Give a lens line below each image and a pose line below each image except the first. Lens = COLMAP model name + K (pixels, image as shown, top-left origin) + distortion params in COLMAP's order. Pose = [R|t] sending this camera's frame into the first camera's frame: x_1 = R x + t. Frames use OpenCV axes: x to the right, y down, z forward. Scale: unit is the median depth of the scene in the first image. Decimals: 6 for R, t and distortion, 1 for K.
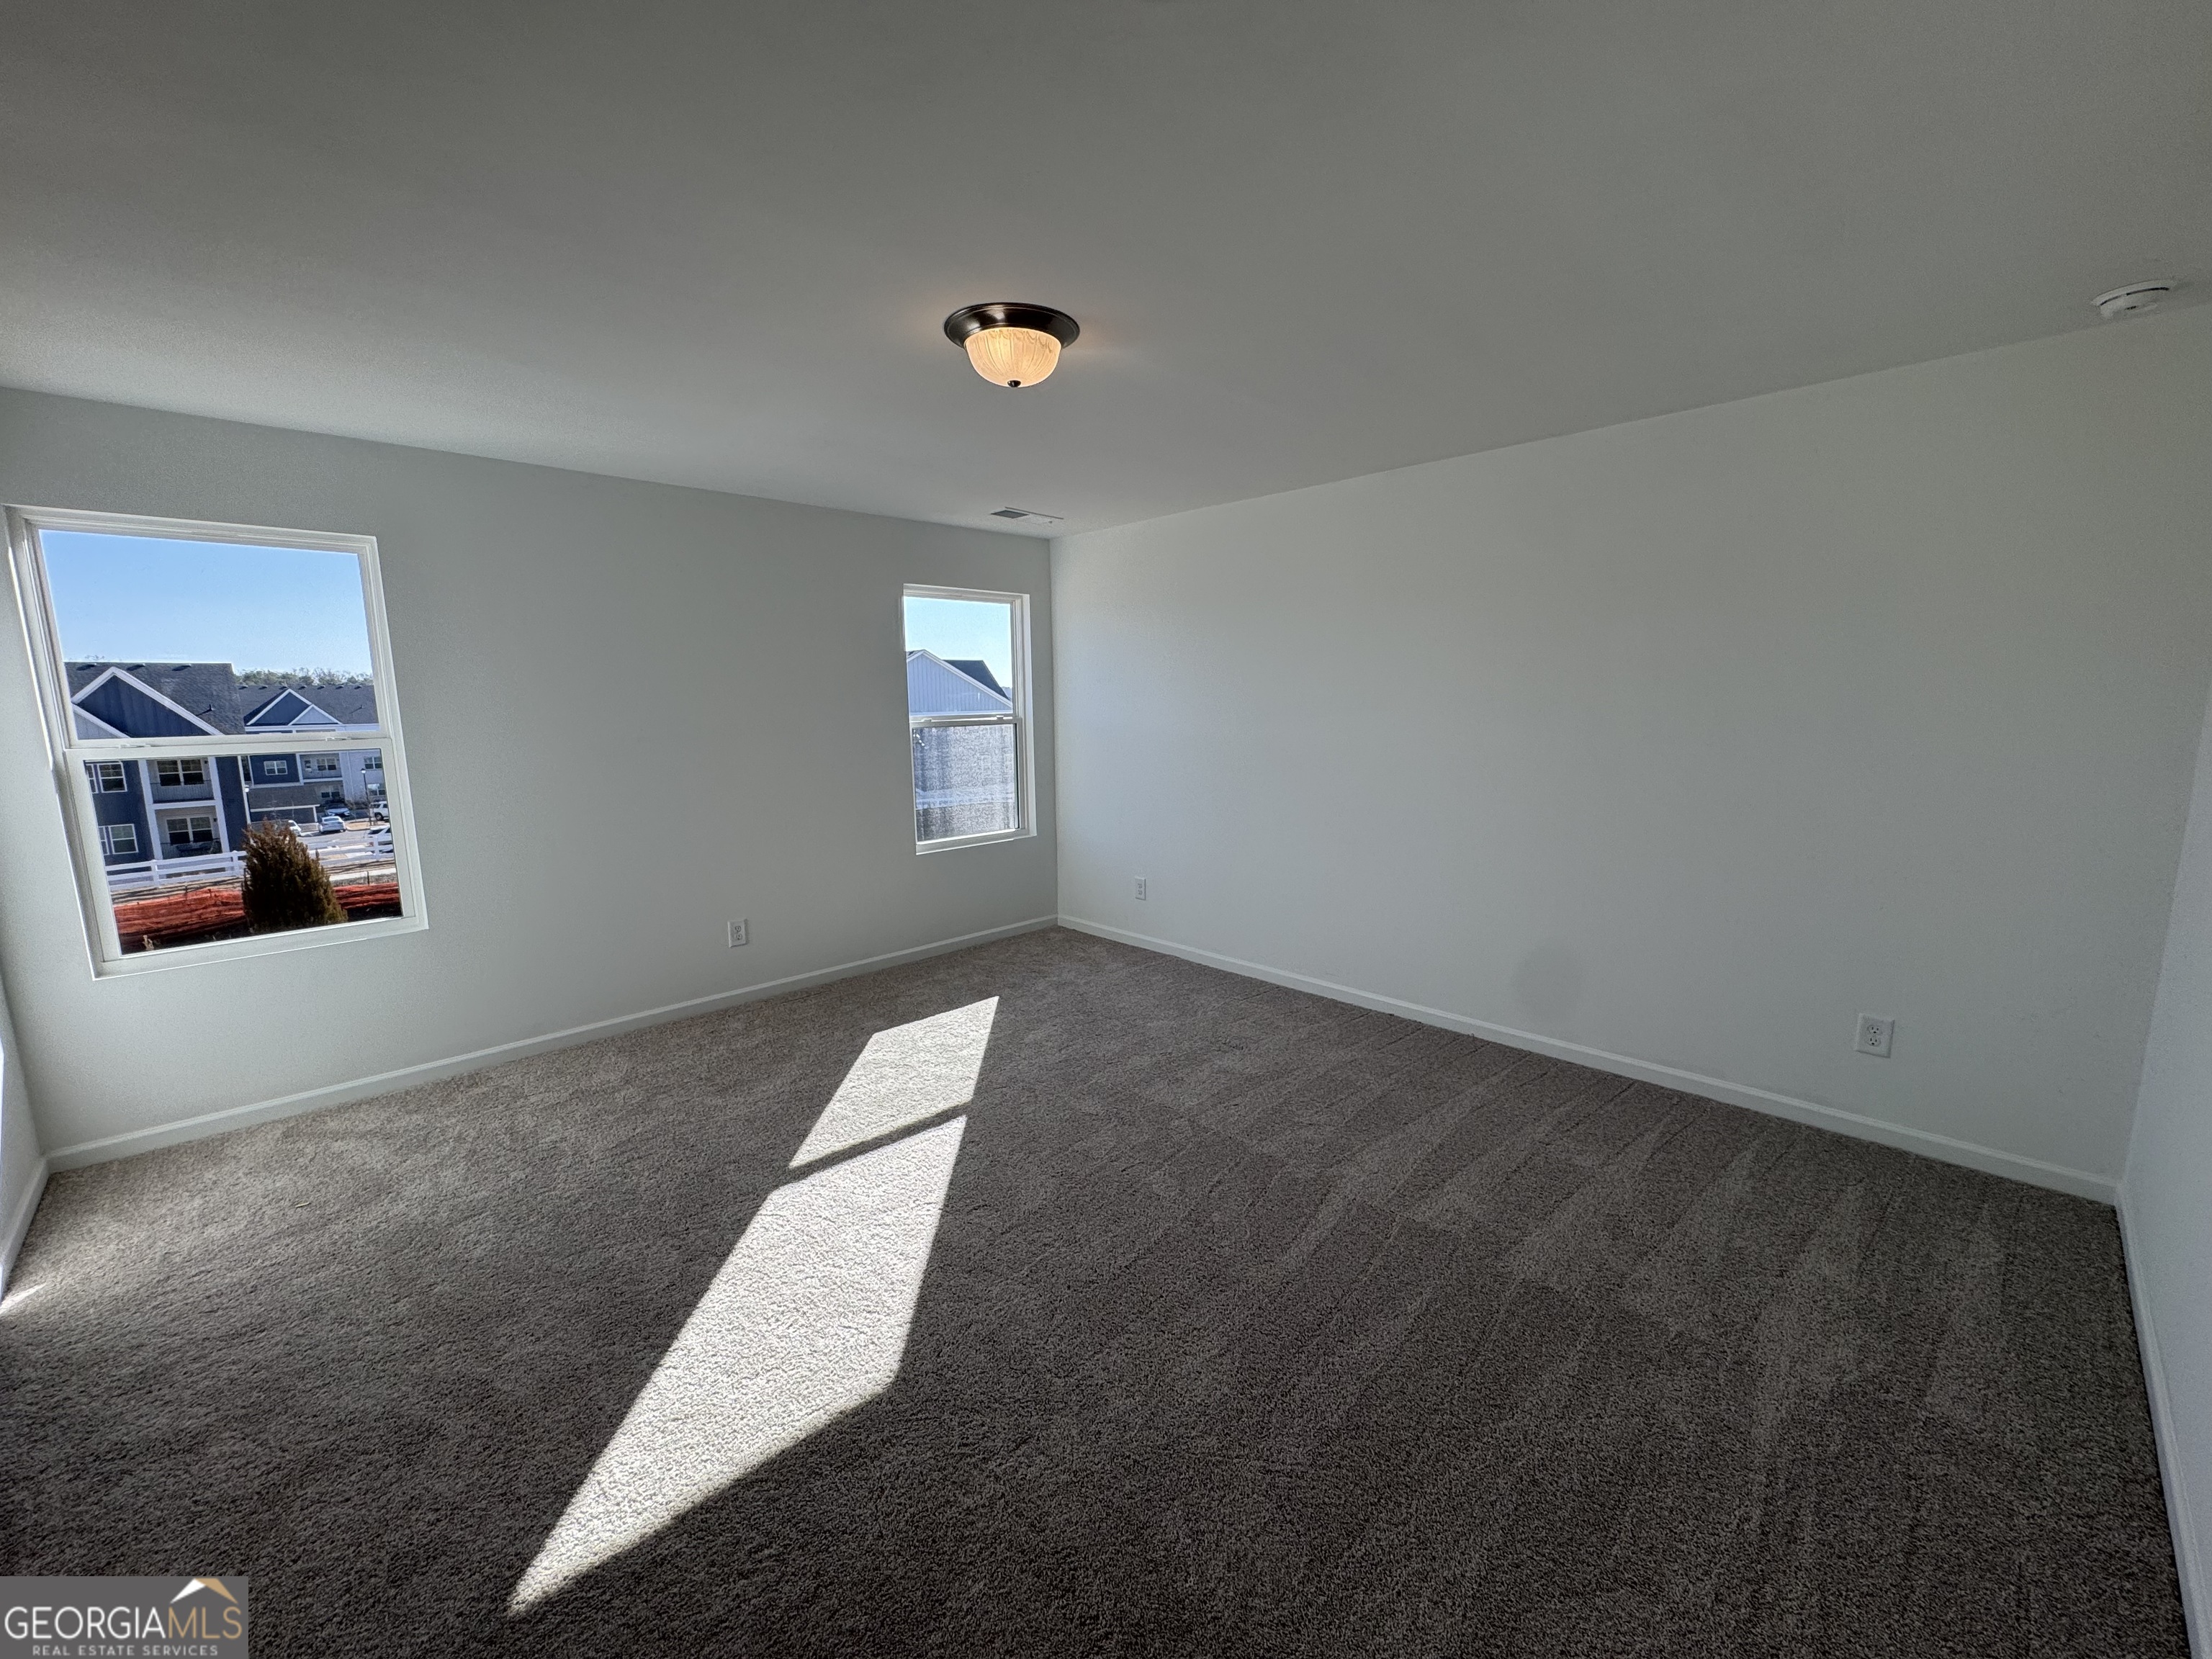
lens RADIAL K [[887.2, 0, 1077.3], [0, 887.2, 834.2], [0, 0, 1]] dist [-0.004444, 0.000781]
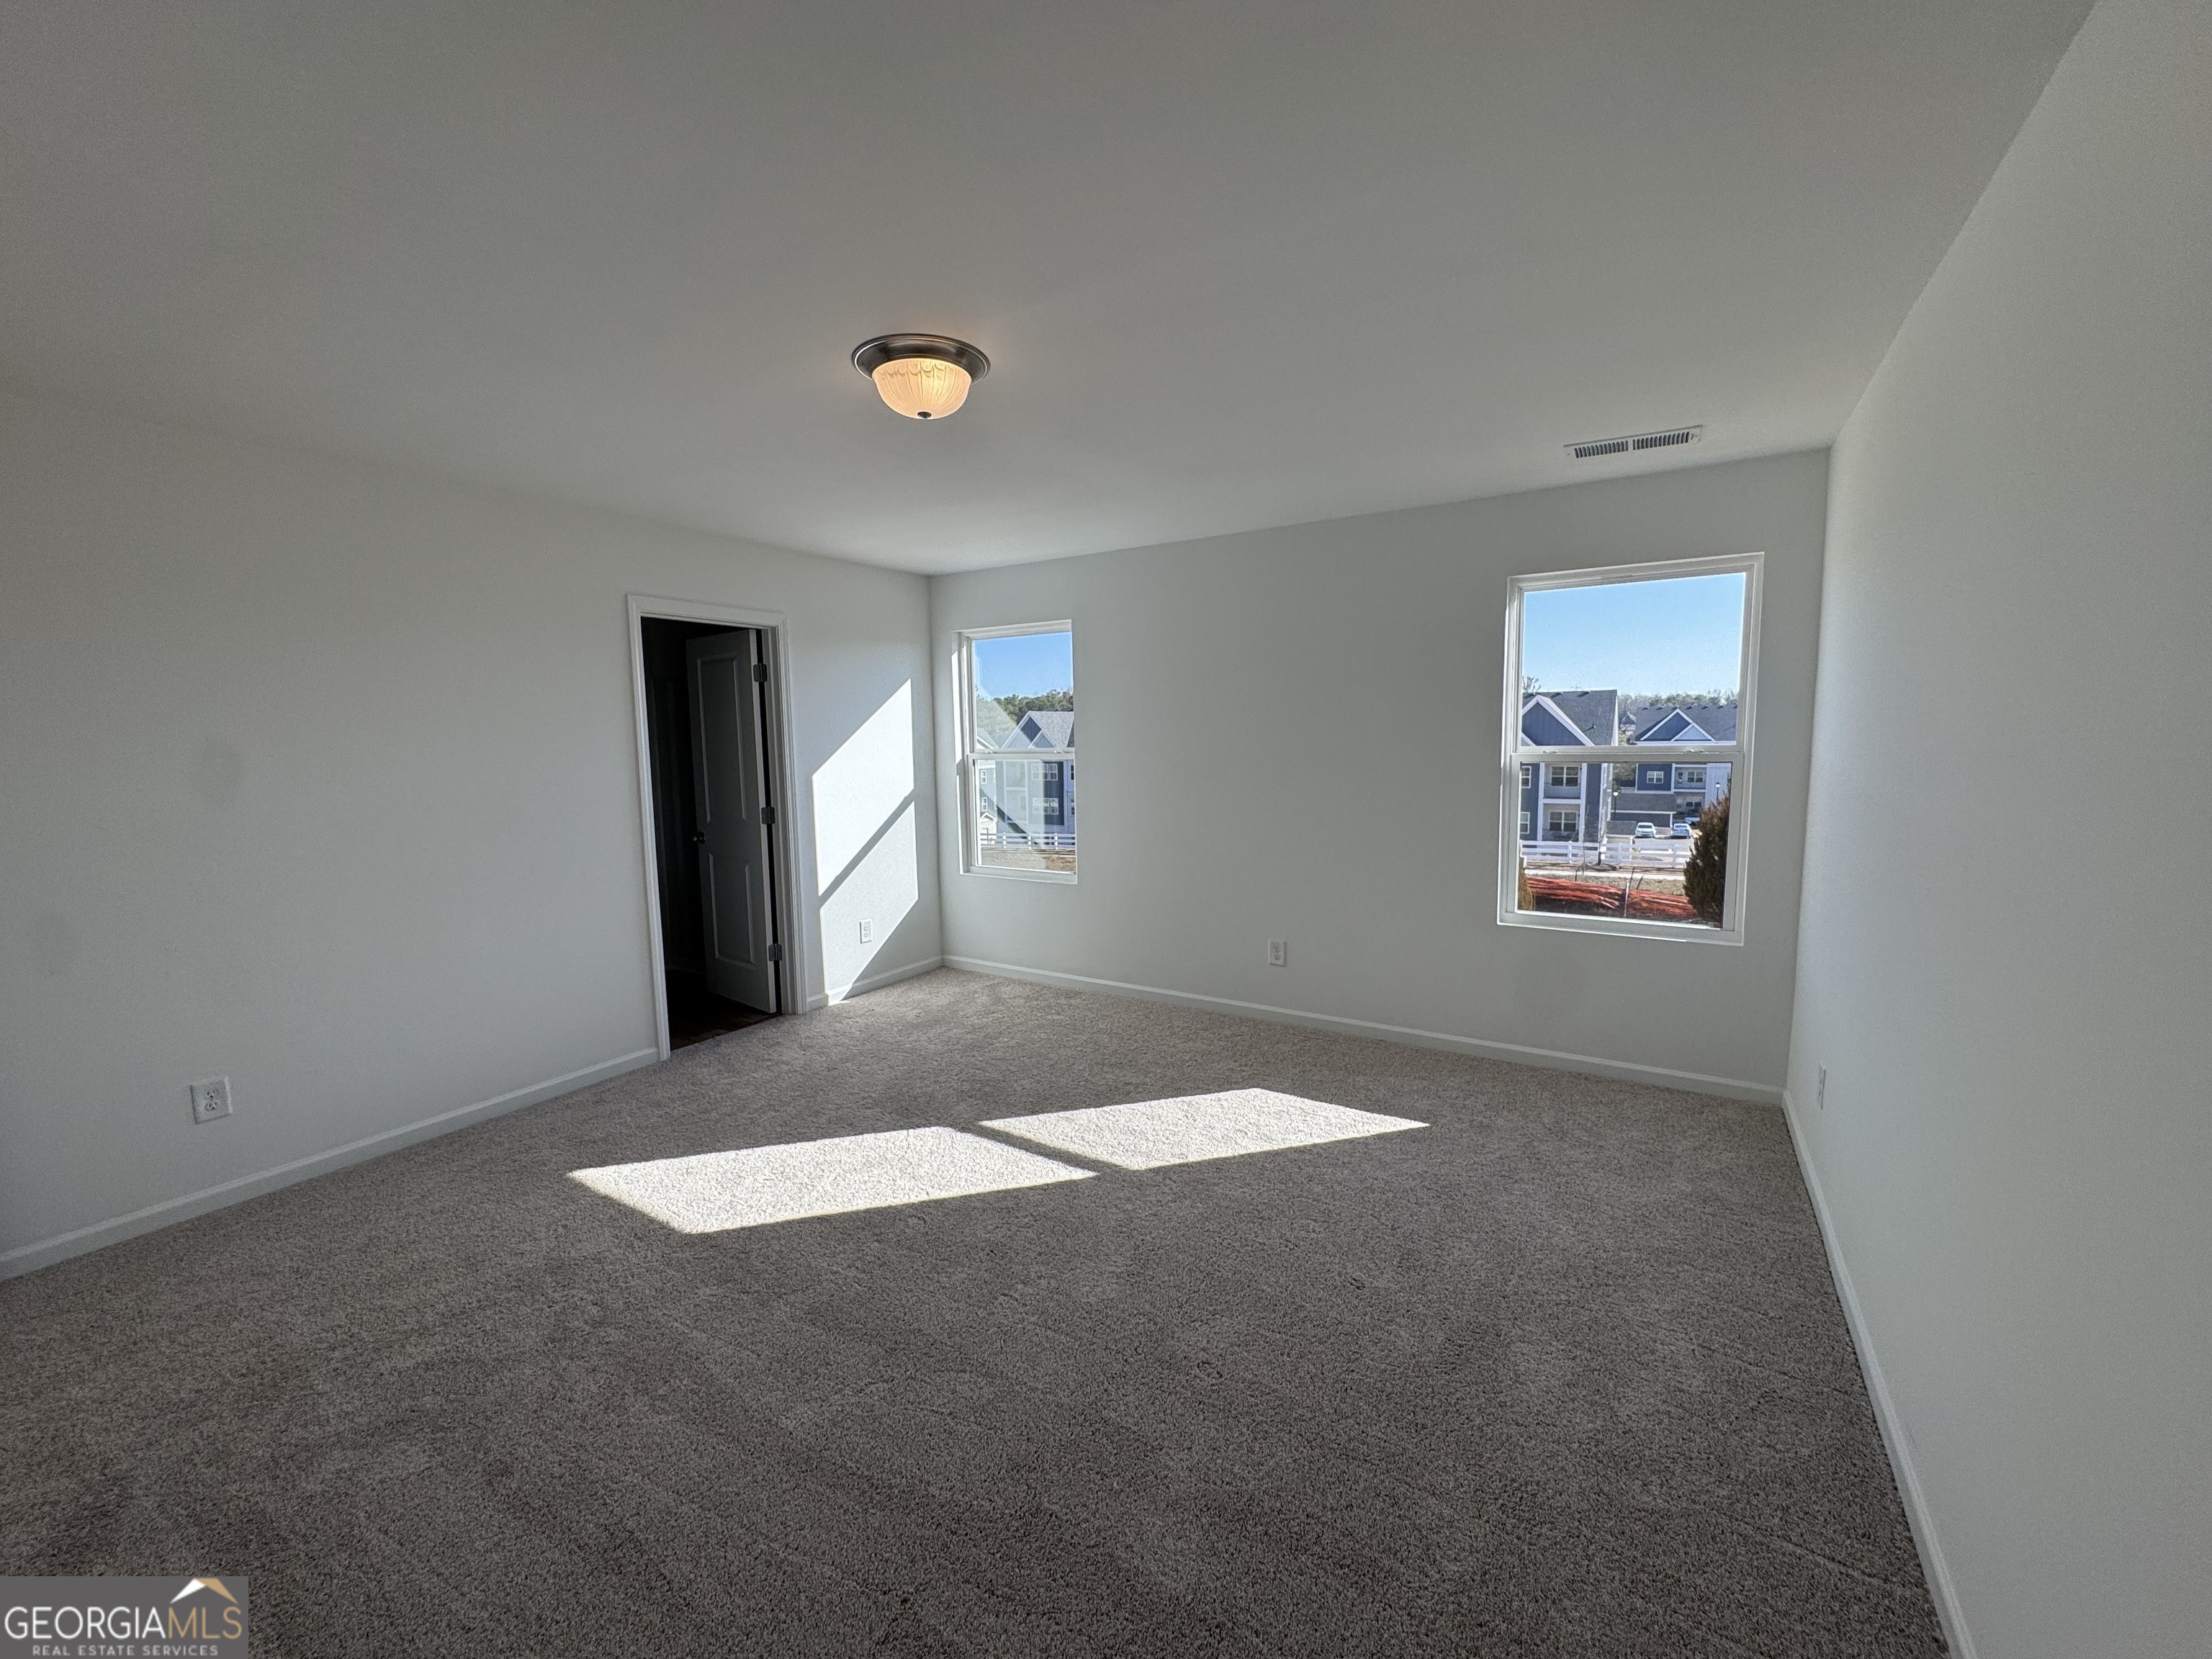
lens RADIAL K [[887.2, 0, 1137.0], [0, 887.2, 838.6], [0, 0, 1]] dist [-0.004444, 0.000781]
pose [[0.257396, 0.123183, -0.958422, 0.070114], [-0.136895, 0.986486, 0.090025, -0.011540], [0.956560, 0.108031, 0.270781, 0.071311]]
